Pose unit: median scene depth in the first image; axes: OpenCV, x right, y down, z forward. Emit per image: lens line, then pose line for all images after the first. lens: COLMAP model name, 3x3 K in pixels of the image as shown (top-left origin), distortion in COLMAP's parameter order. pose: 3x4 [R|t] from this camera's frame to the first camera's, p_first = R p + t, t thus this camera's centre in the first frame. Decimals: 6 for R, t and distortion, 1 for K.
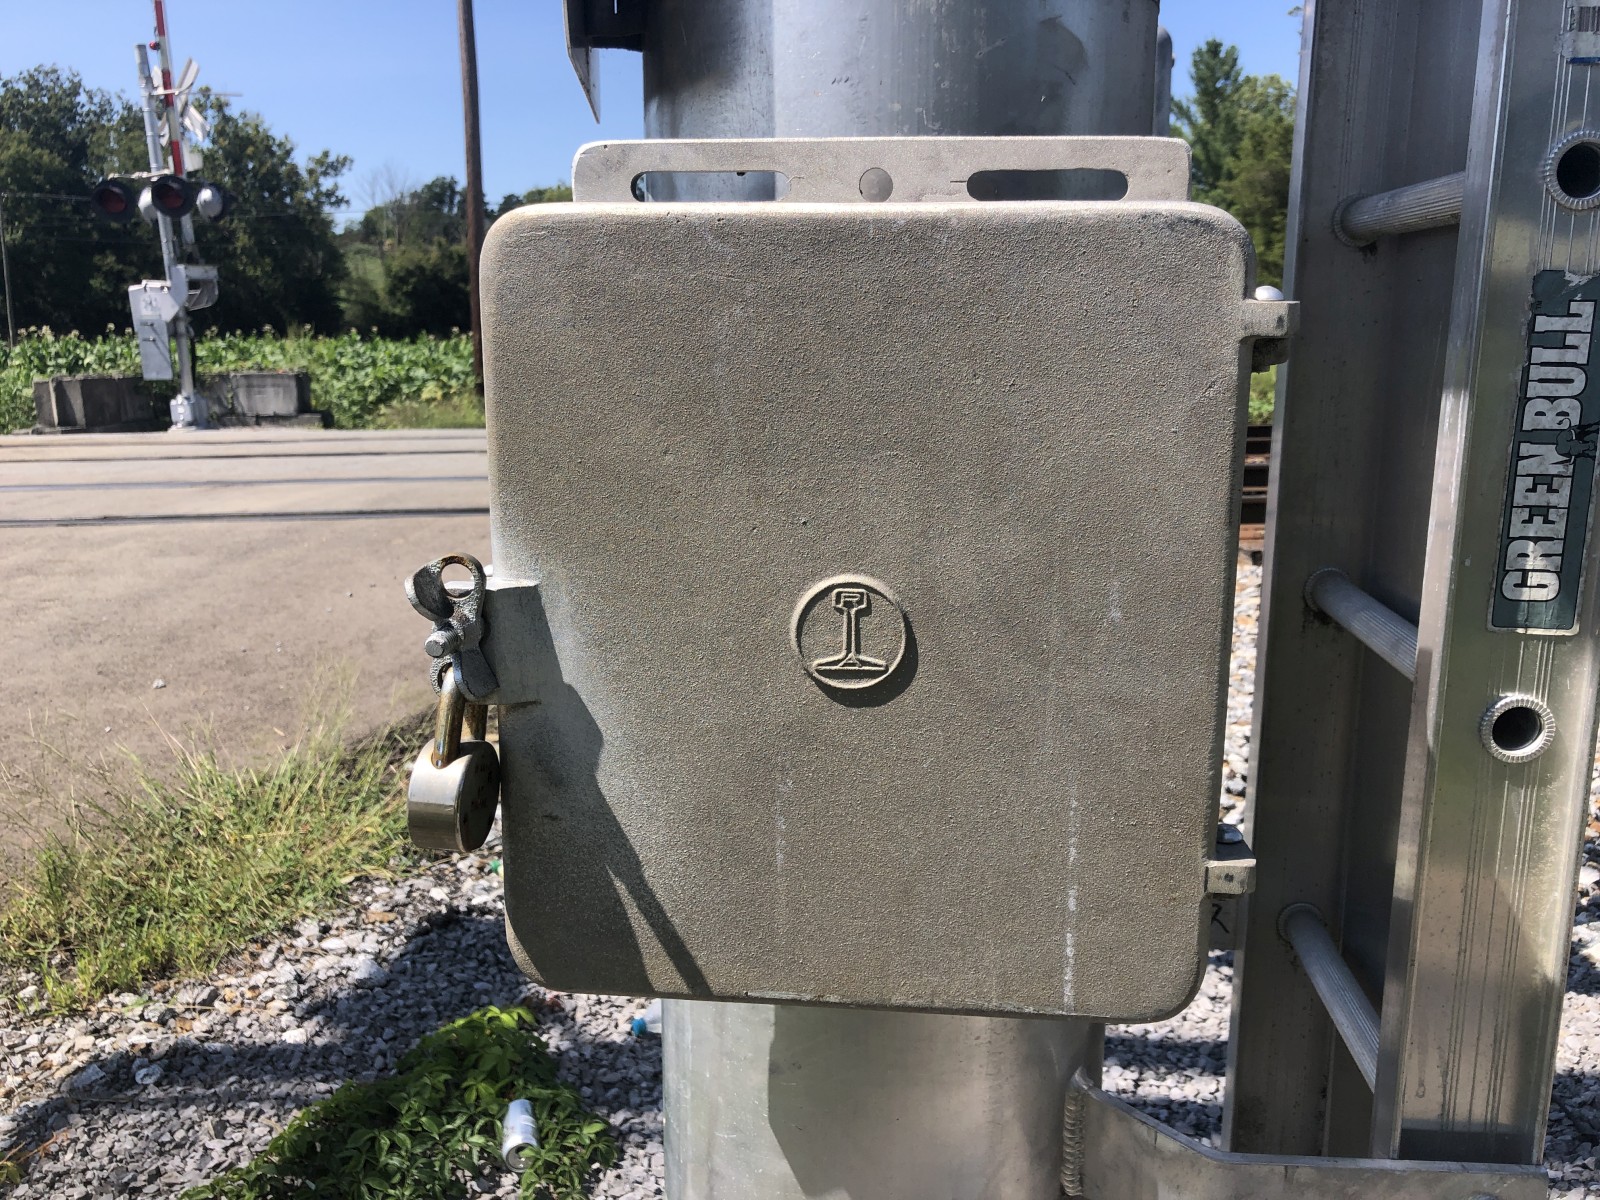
lens RADIAL K [[1308.1, 0, 821.3], [0, 1308.1, 586.1], [0, 0, 1]] dist [0.039822, -0.051708]
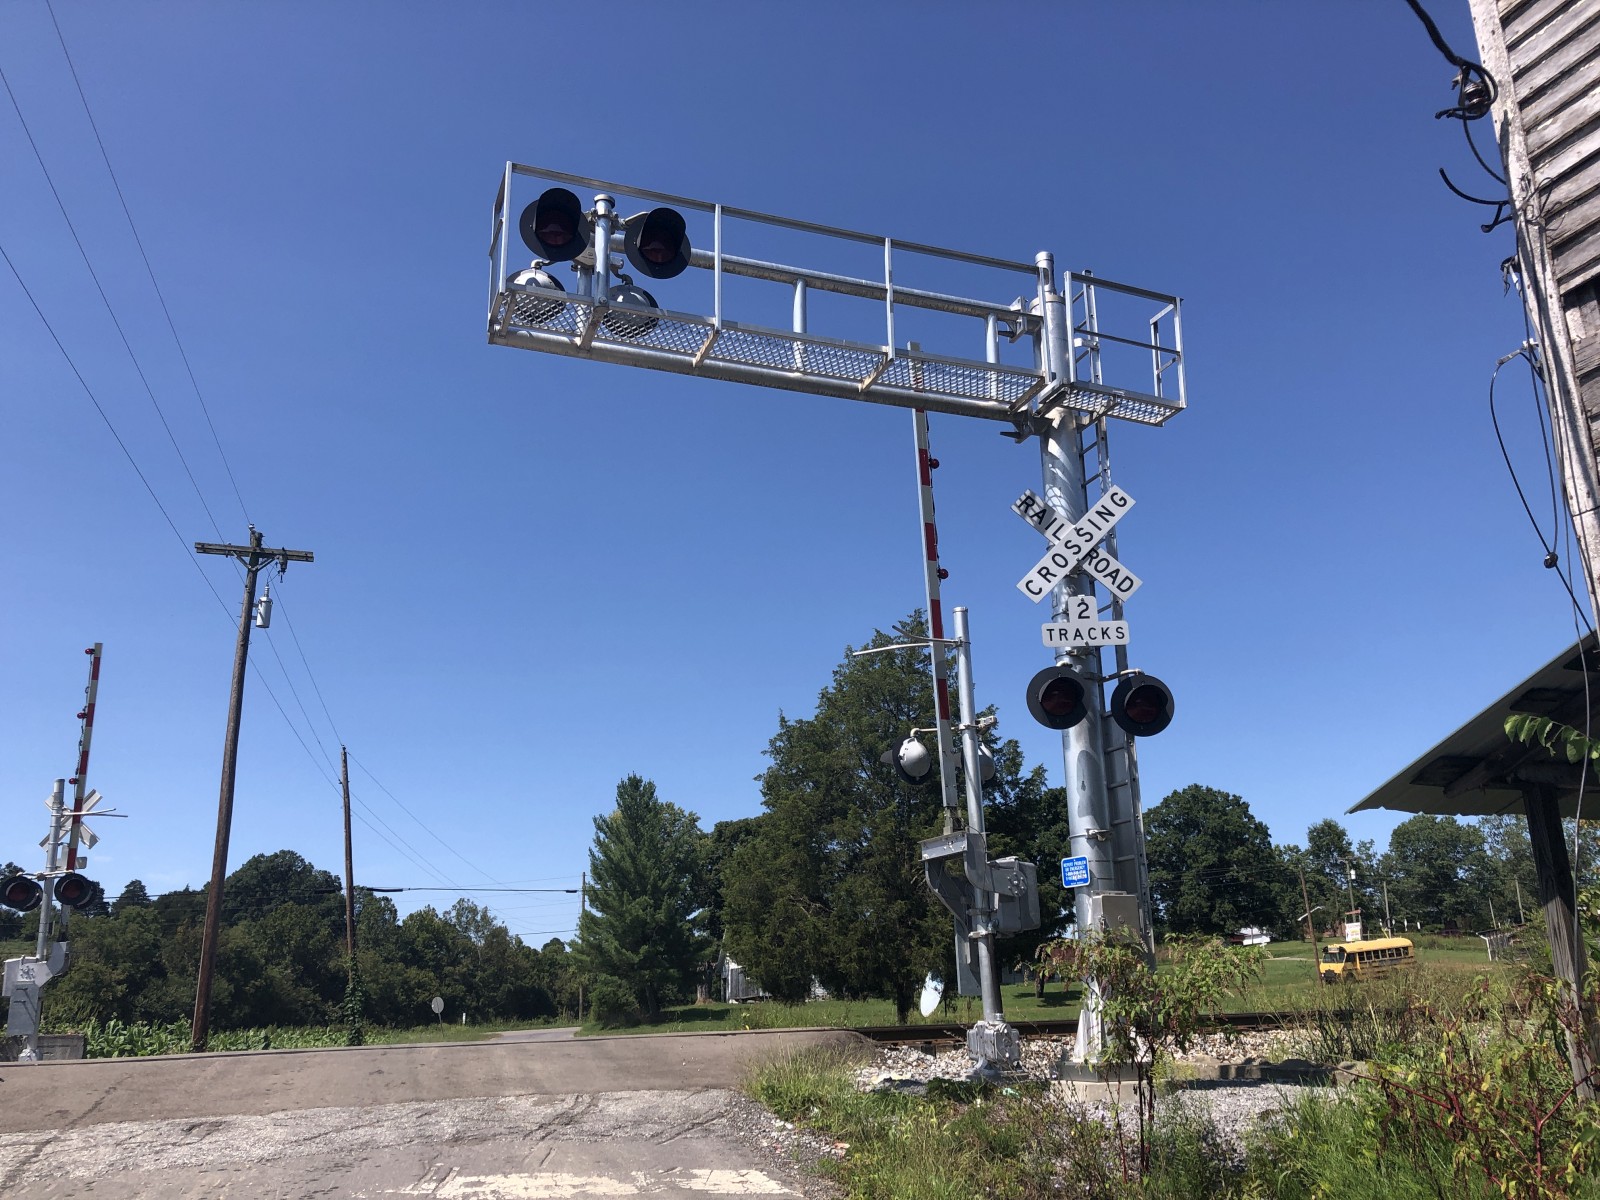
lens RADIAL K [[1308.1, 0, 800.8], [0, 1308.1, 596.9], [0, 0, 1]] dist [0.039822, -0.051708]
pose [[0.902892, 0.109311, 0.415736, -0.050989], [0.110000, 0.876175, -0.469273, 0.018208], [-0.415554, 0.469434, 0.779068, -0.057995]]
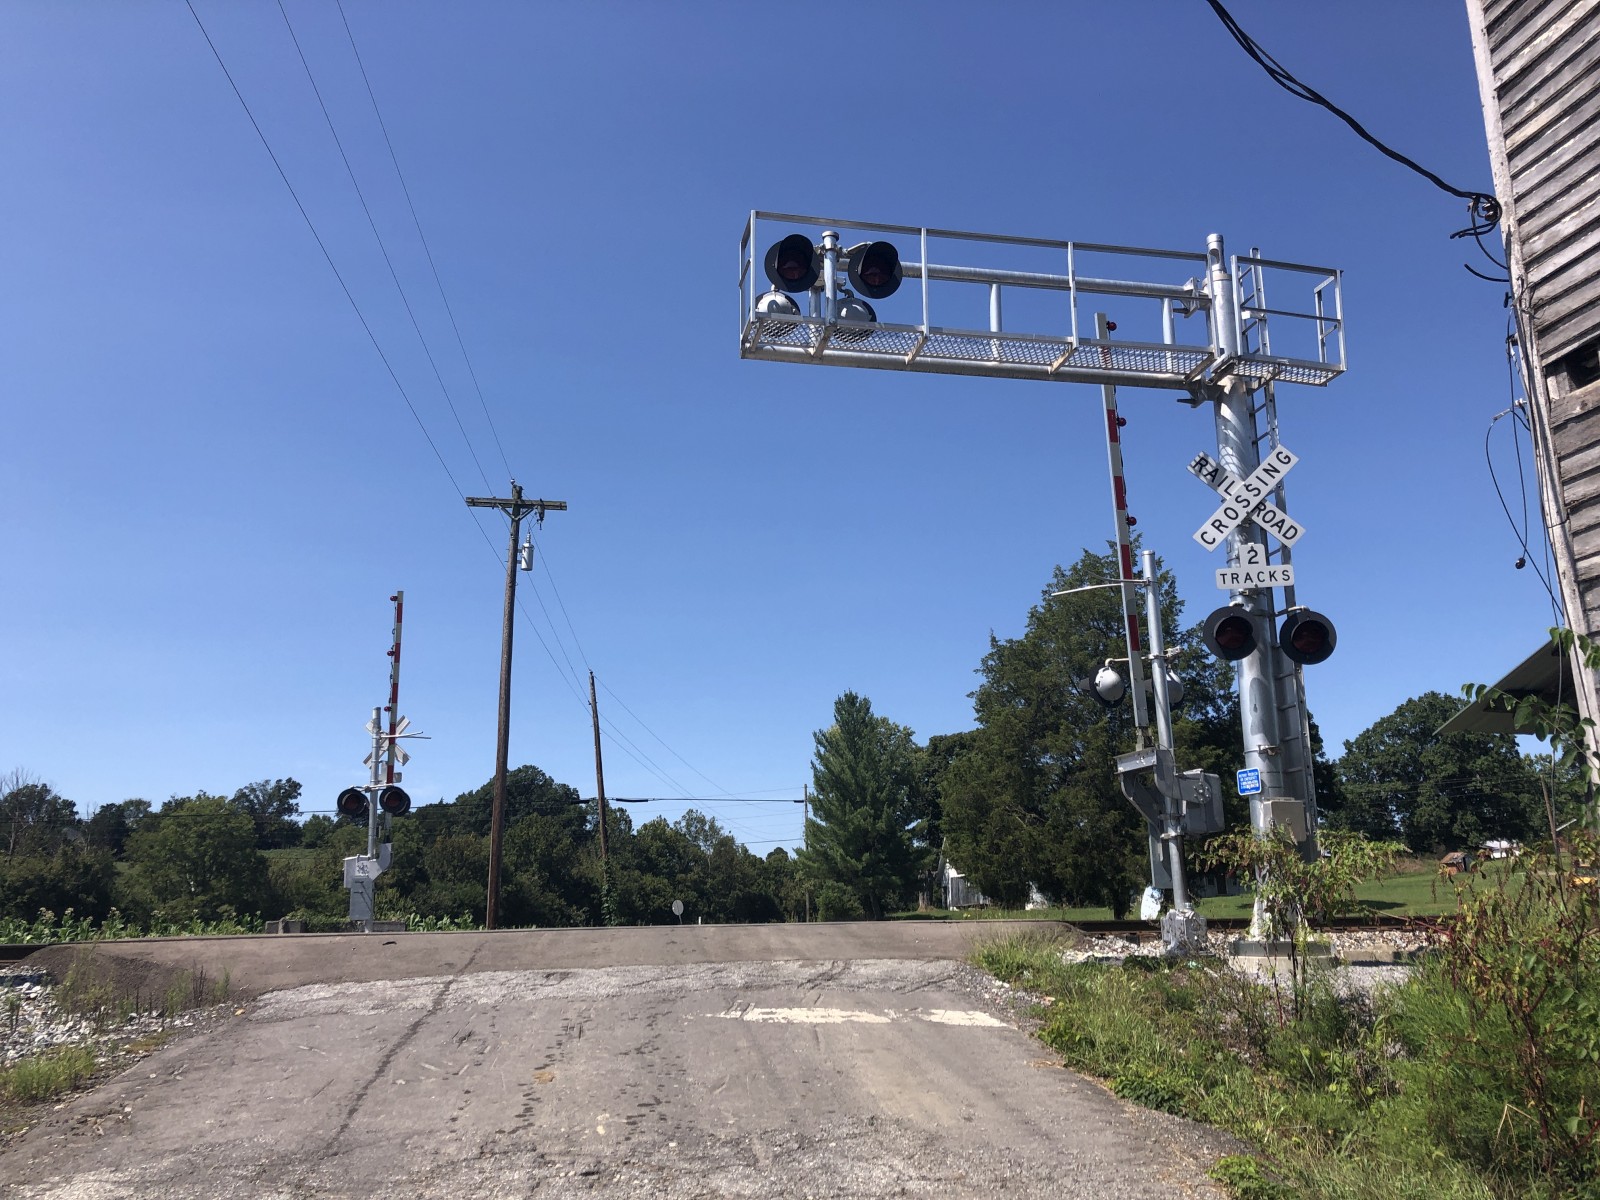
lens RADIAL K [[1308.1, 0, 804.4], [0, 1308.1, 569.6], [0, 0, 1]] dist [0.039822, -0.051708]
pose [[0.959668, 0.063076, 0.273970, -0.057604], [0.068025, 0.893451, -0.443979, 0.023036], [-0.272783, 0.444709, 0.853125, -0.072446]]
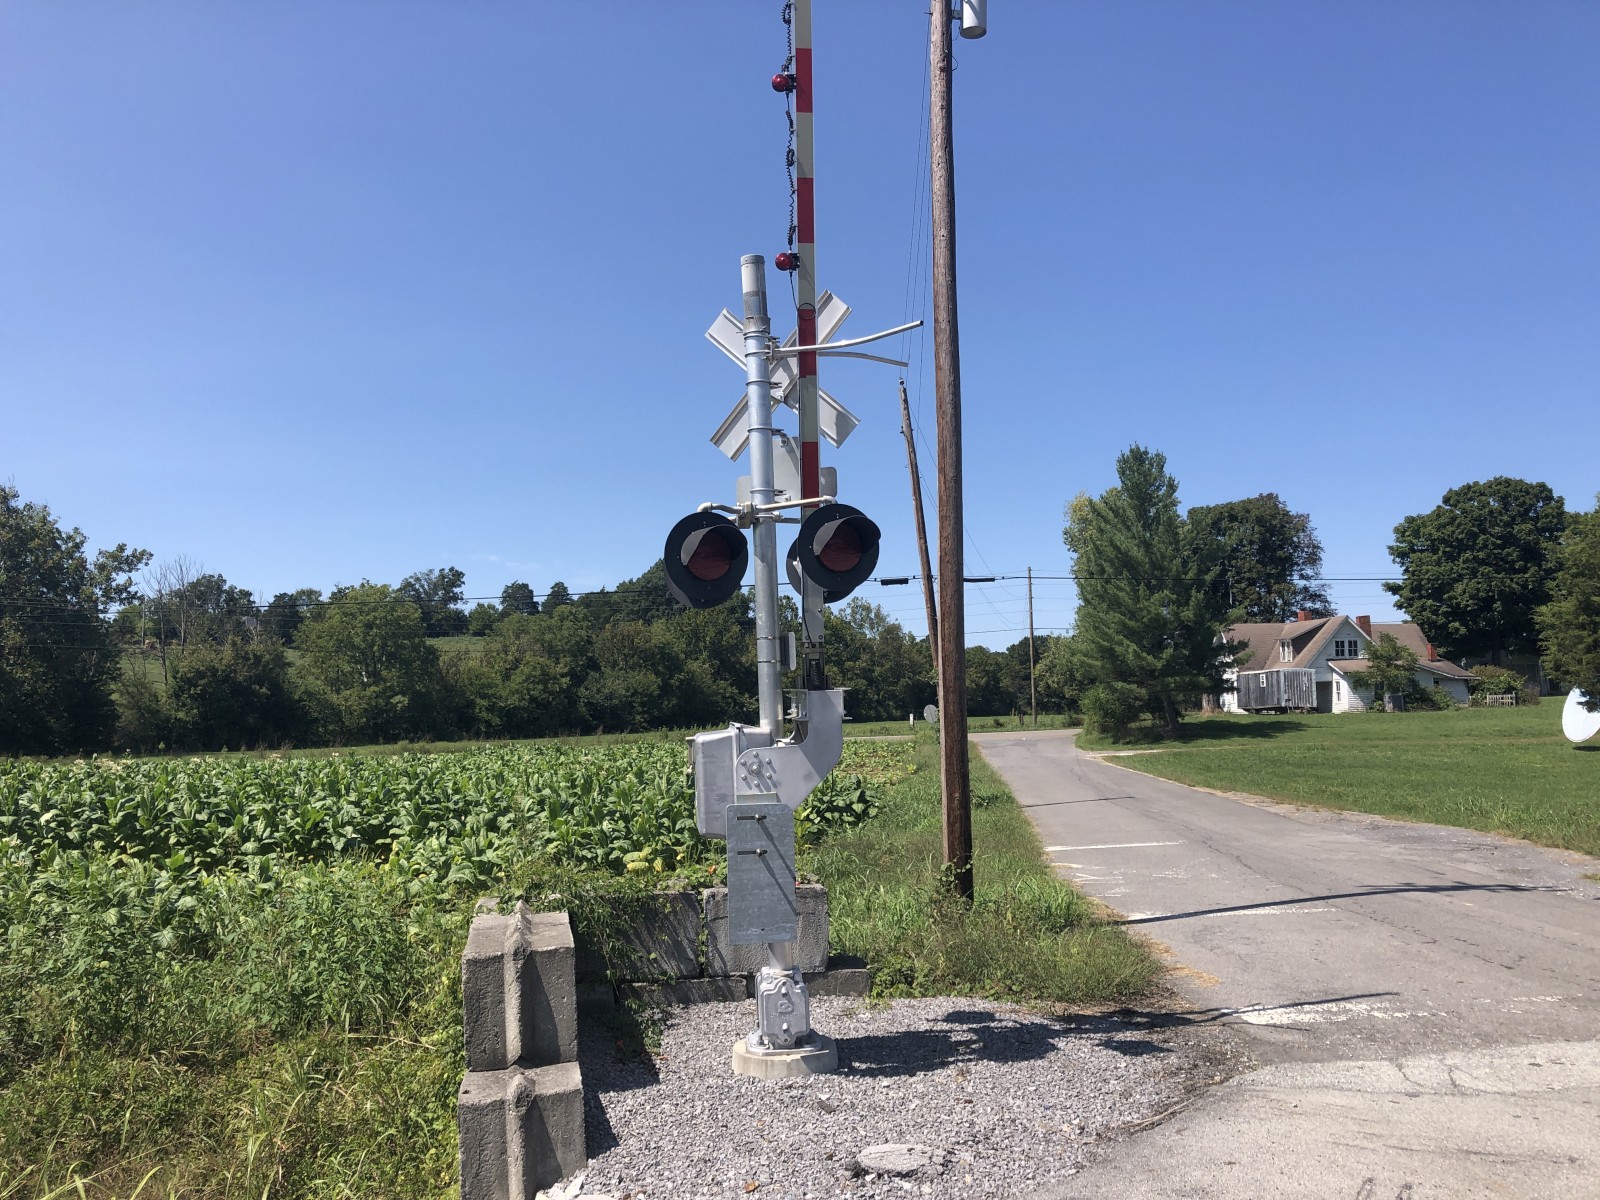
lens RADIAL K [[1308.1, 0, 789.7], [0, 1308.1, 590.7], [0, 0, 1]] dist [0.039822, -0.051708]
pose [[0.985883, 0.007559, 0.167264, -0.072333], [0.041301, 0.957133, -0.286688, -0.018260], [-0.162261, 0.289549, 0.943309, 0.069991]]
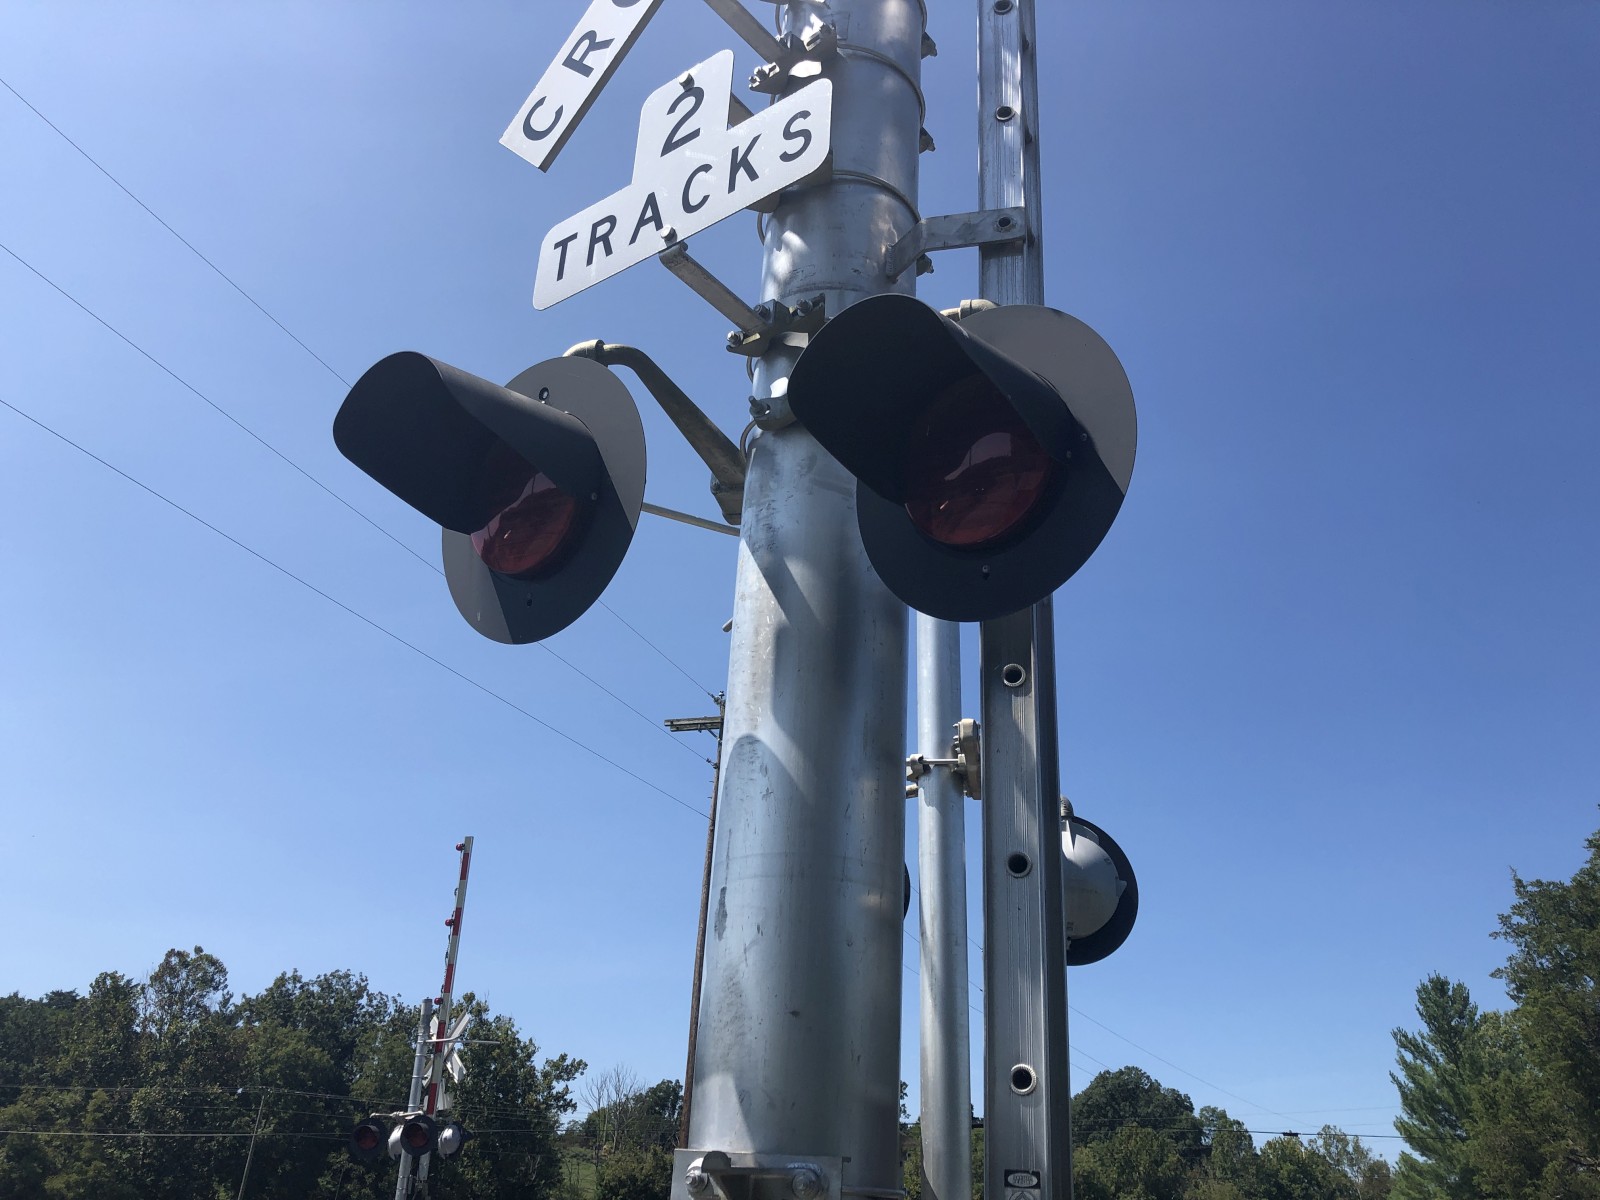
lens RADIAL K [[1308.1, 0, 801.0], [0, 1308.1, 585.7], [0, 0, 1]] dist [0.039822, -0.051708]
pose [[0.984235, -0.030003, -0.174303, 0.003719], [-0.084085, 0.787638, -0.610374, -0.001364], [0.155601, 0.615407, 0.772698, -0.010994]]
